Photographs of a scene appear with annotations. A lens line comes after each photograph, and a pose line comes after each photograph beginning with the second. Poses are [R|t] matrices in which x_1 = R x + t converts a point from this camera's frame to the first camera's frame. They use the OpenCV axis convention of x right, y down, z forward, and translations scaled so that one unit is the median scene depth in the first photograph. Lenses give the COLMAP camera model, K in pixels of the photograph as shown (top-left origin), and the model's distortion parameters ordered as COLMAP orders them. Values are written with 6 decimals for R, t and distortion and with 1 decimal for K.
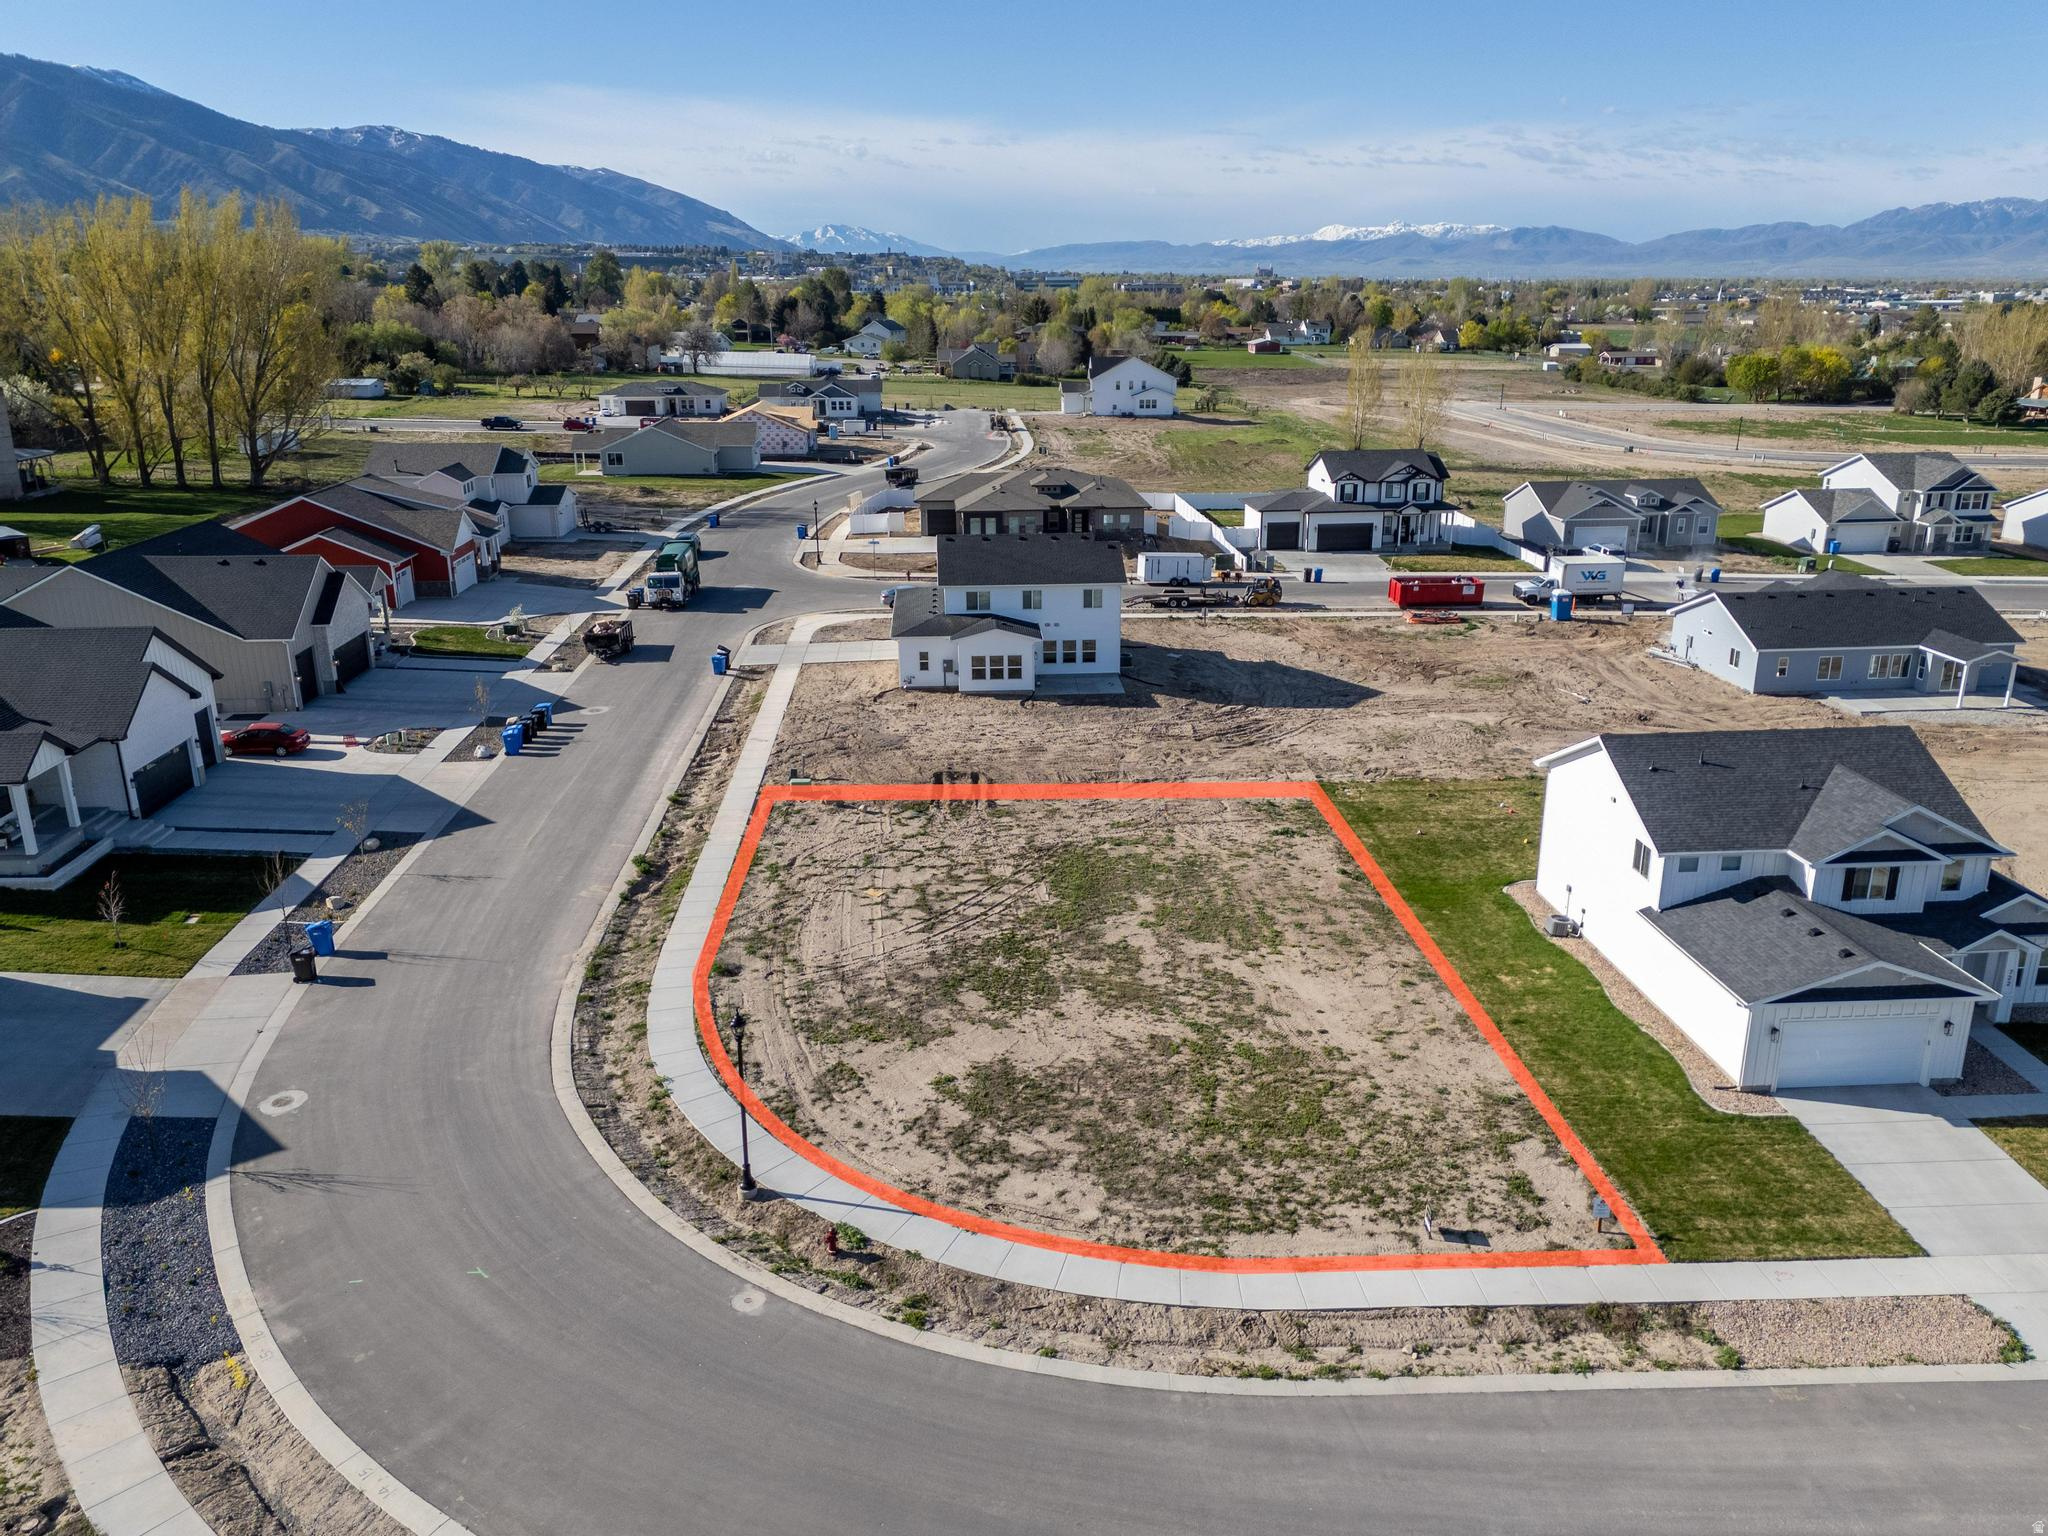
lens RADIAL K [[1505.6, 0, 1033.1], [0, 1505.6, 761.5], [0, 0, 1]] dist [0.100474, -0.100182]
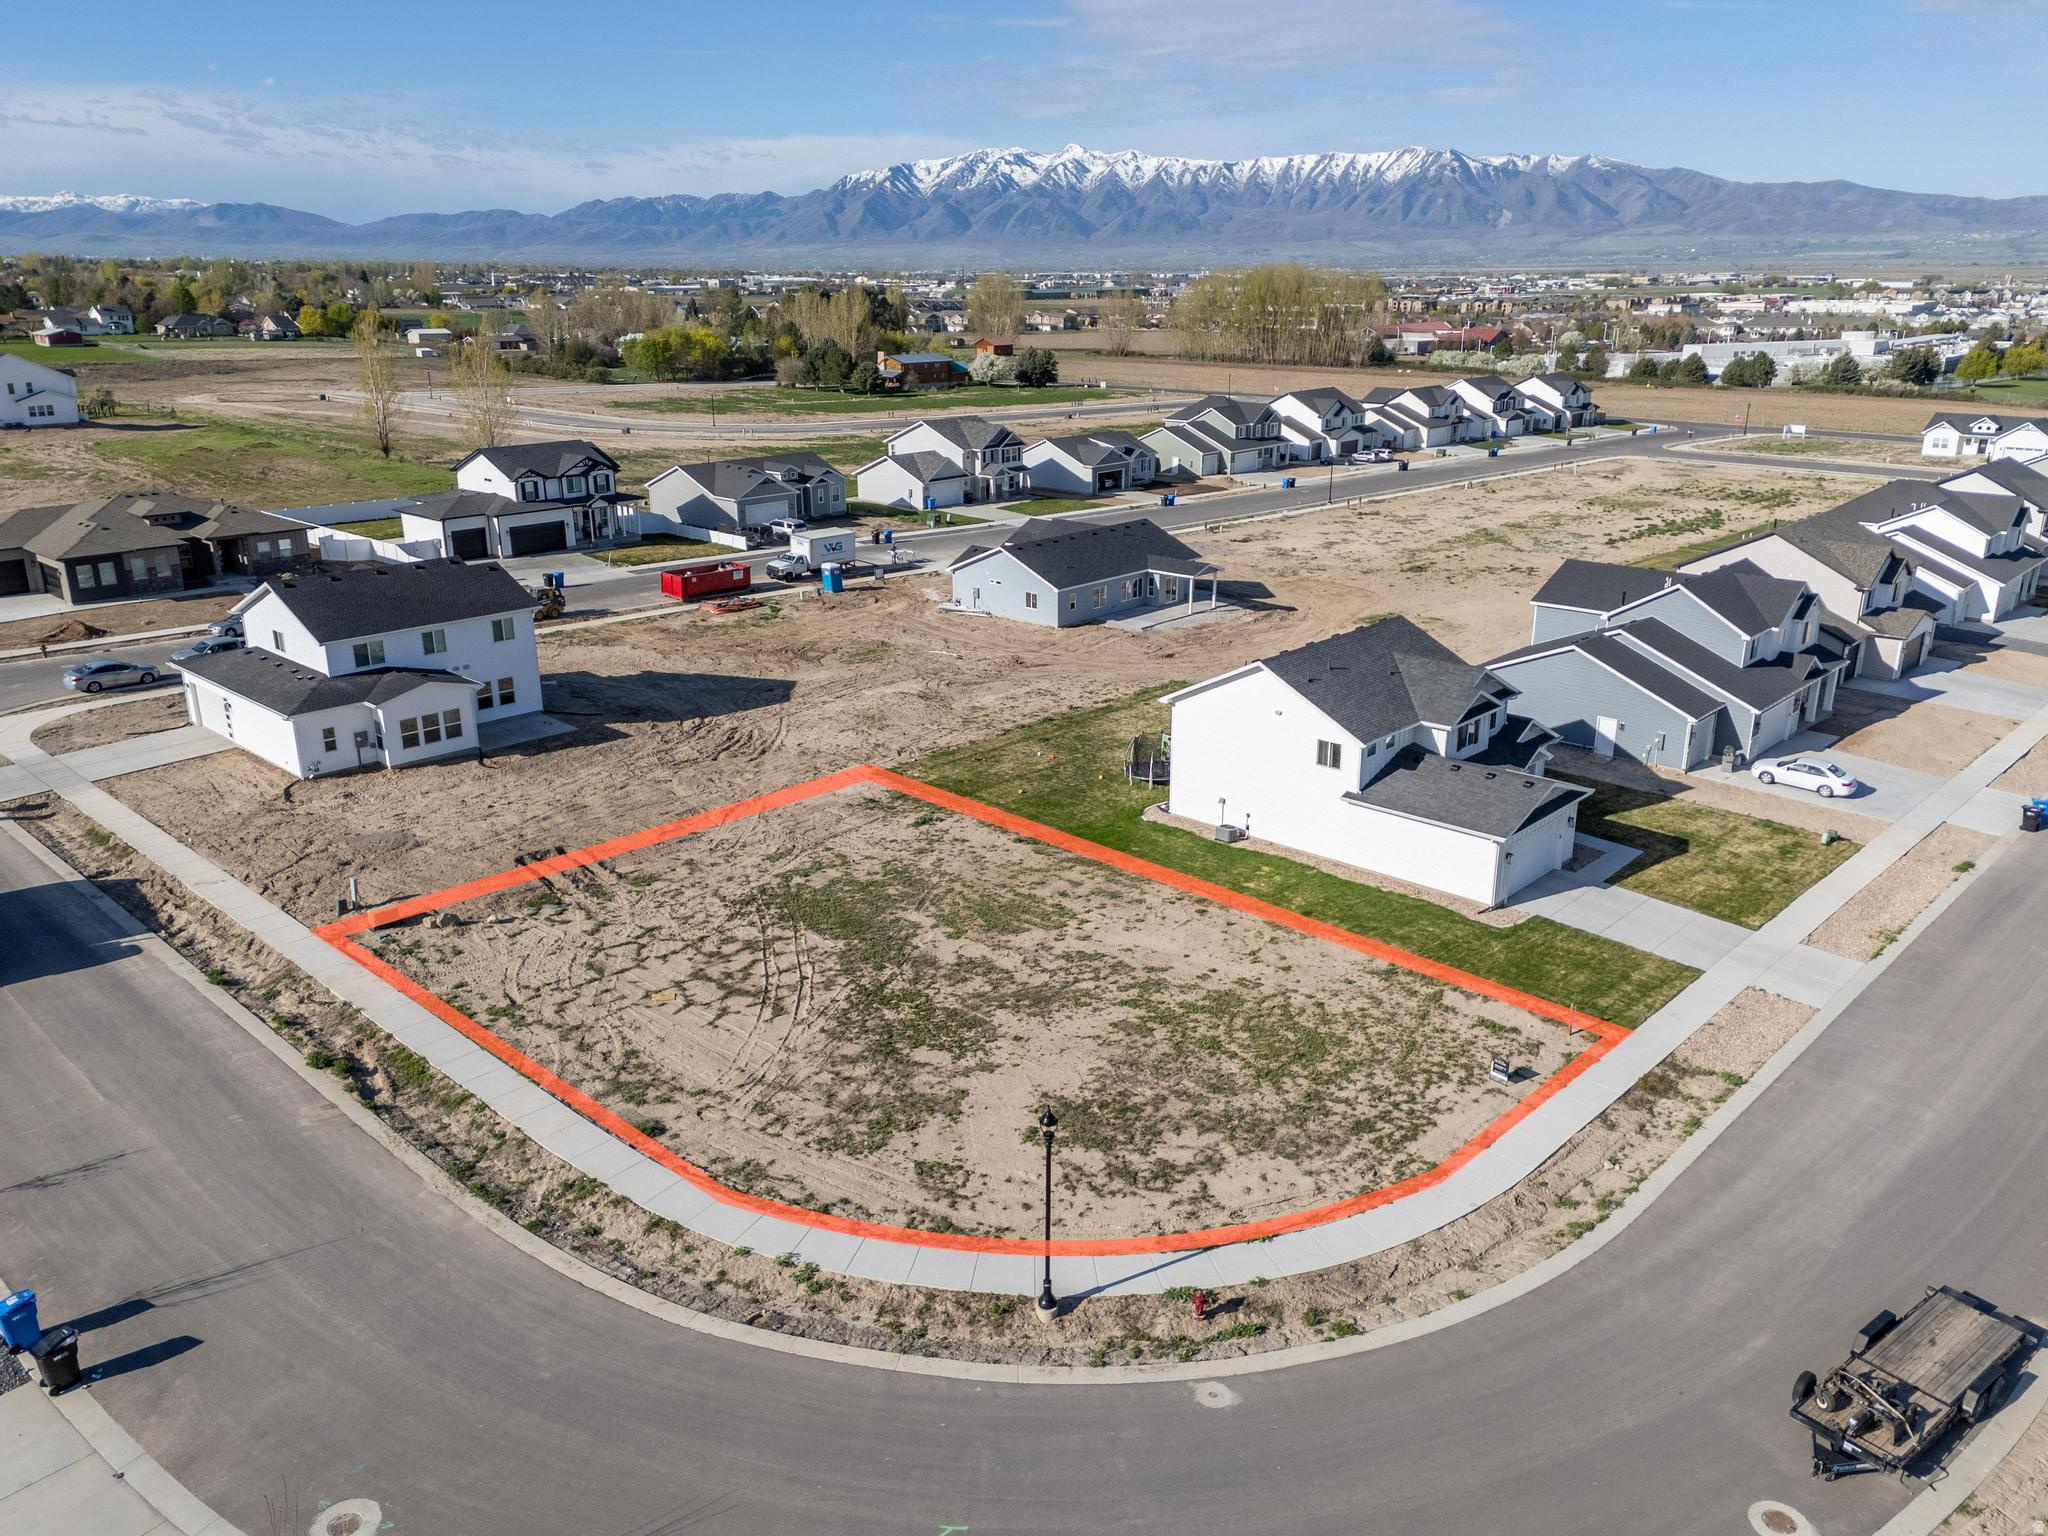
lens RADIAL K [[1534.2, 0, 1035.8], [0, 1534.2, 760.5], [0, 0, 1]] dist [0.103177, -0.112244]
pose [[0.732818, -0.208384, 0.647729, -0.429963], [0.206095, 0.975209, 0.080570, -0.059207], [-0.648461, 0.074451, 0.757598, 0.189659]]
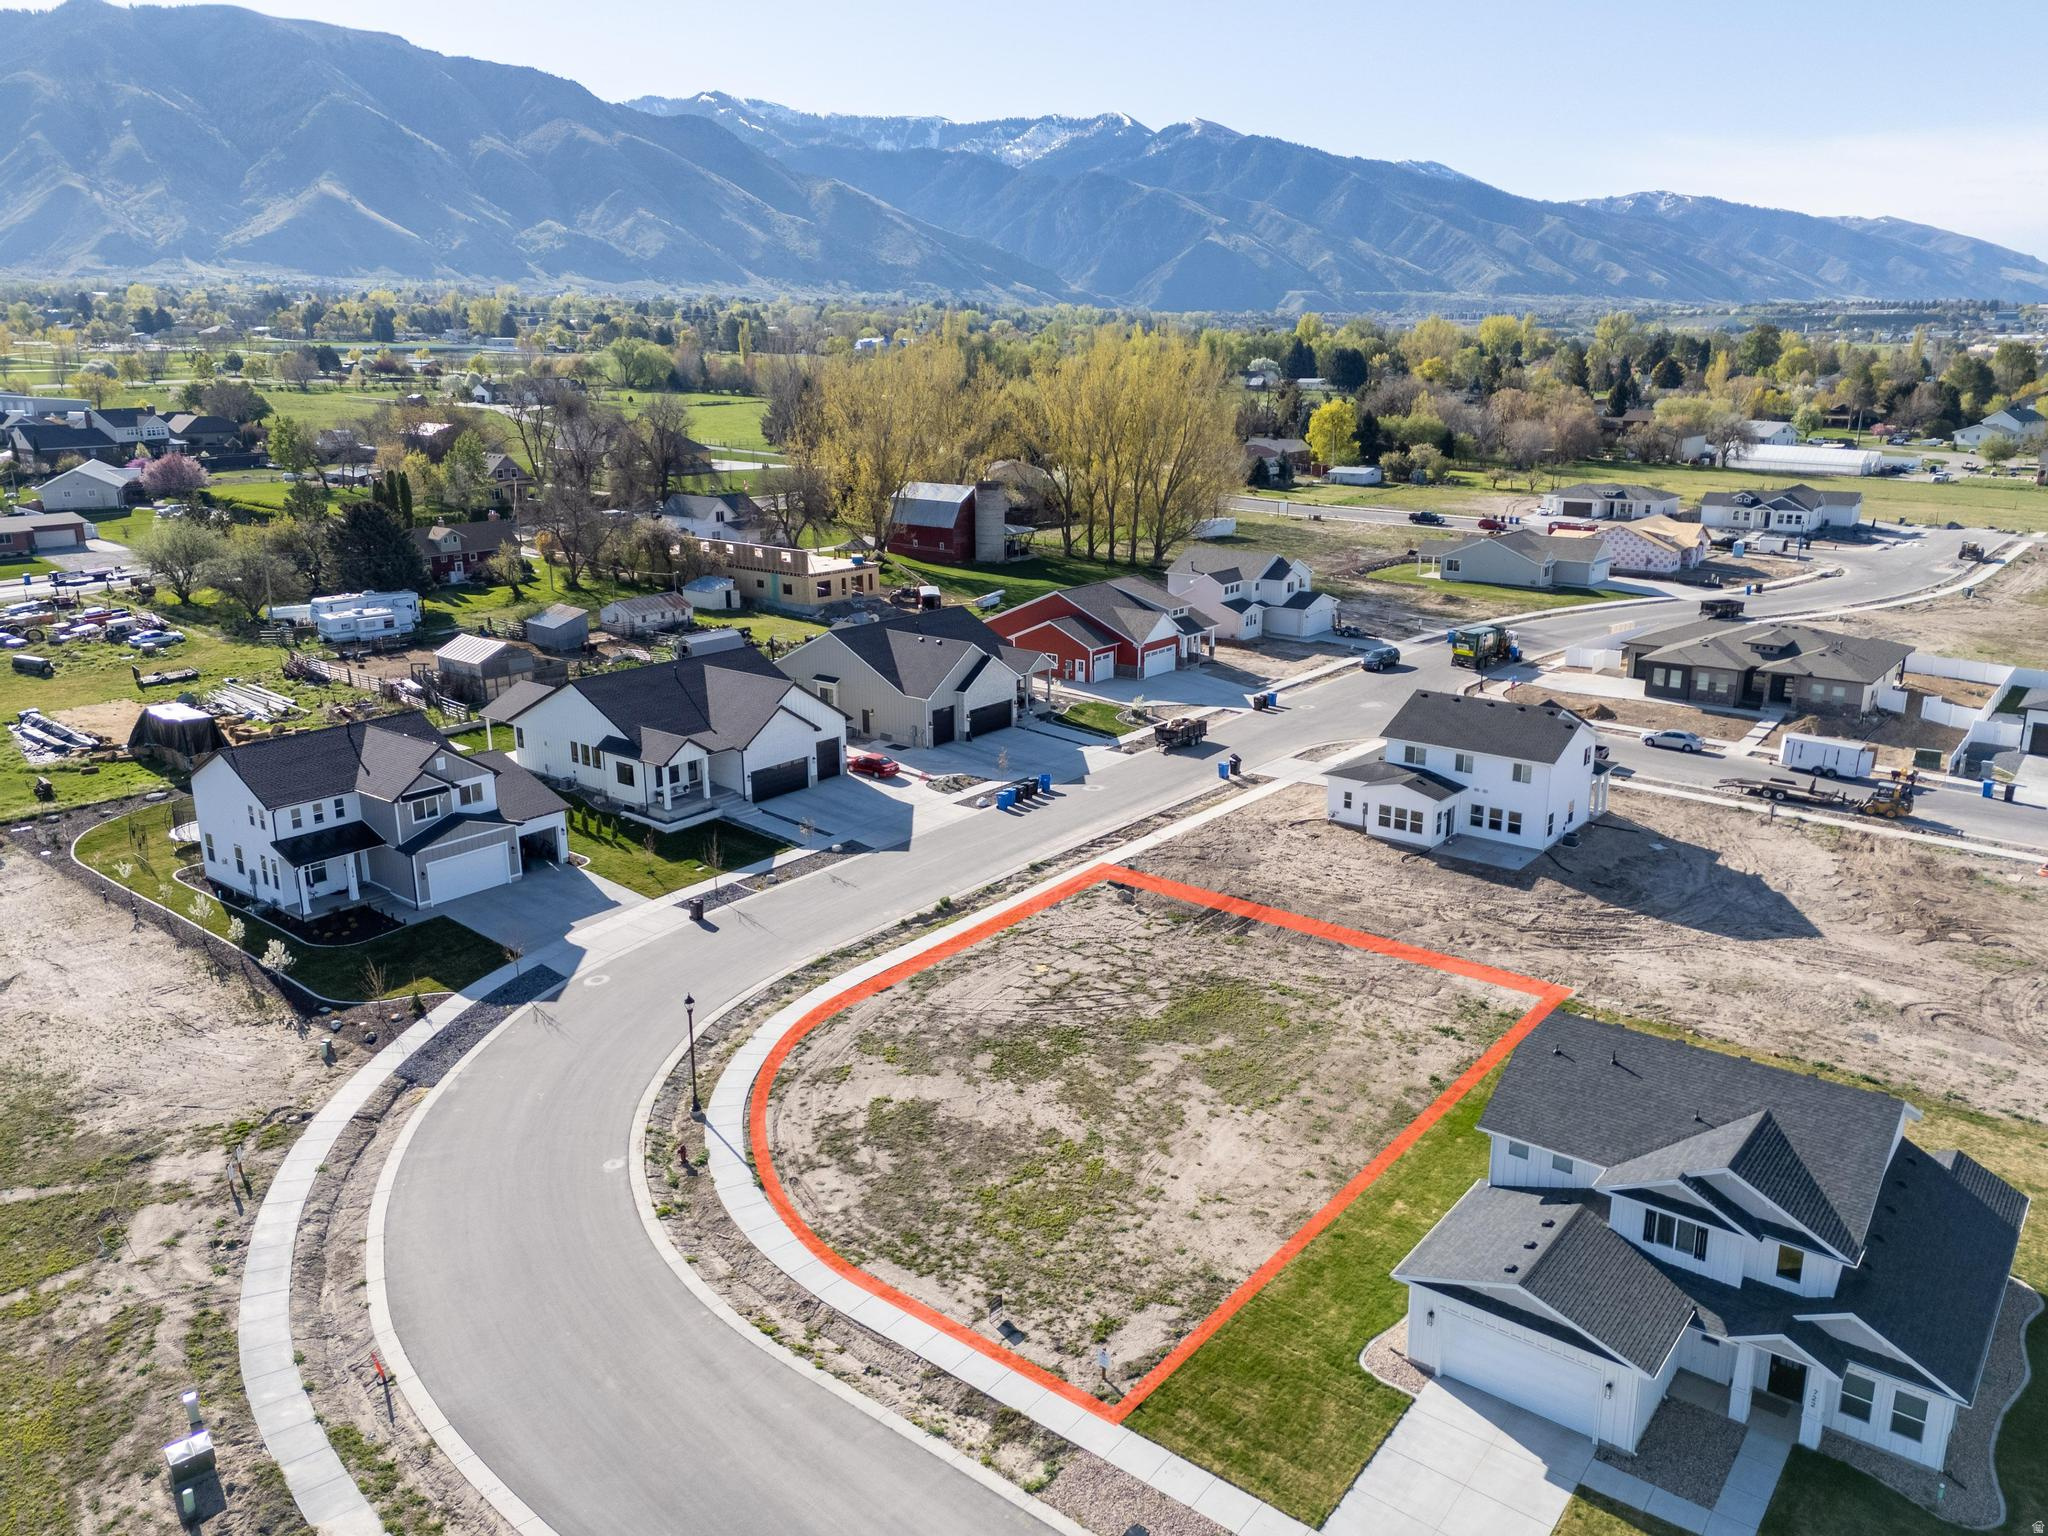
lens RADIAL K [[1505.6, 0, 1033.1], [0, 1505.6, 761.5], [0, 0, 1]] dist [0.100474, -0.100182]
pose [[0.738404, 0.180383, -0.649786, 0.611893], [-0.203265, 0.978282, 0.040588, -0.119946], [0.642996, 0.102108, 0.759033, 0.010699]]
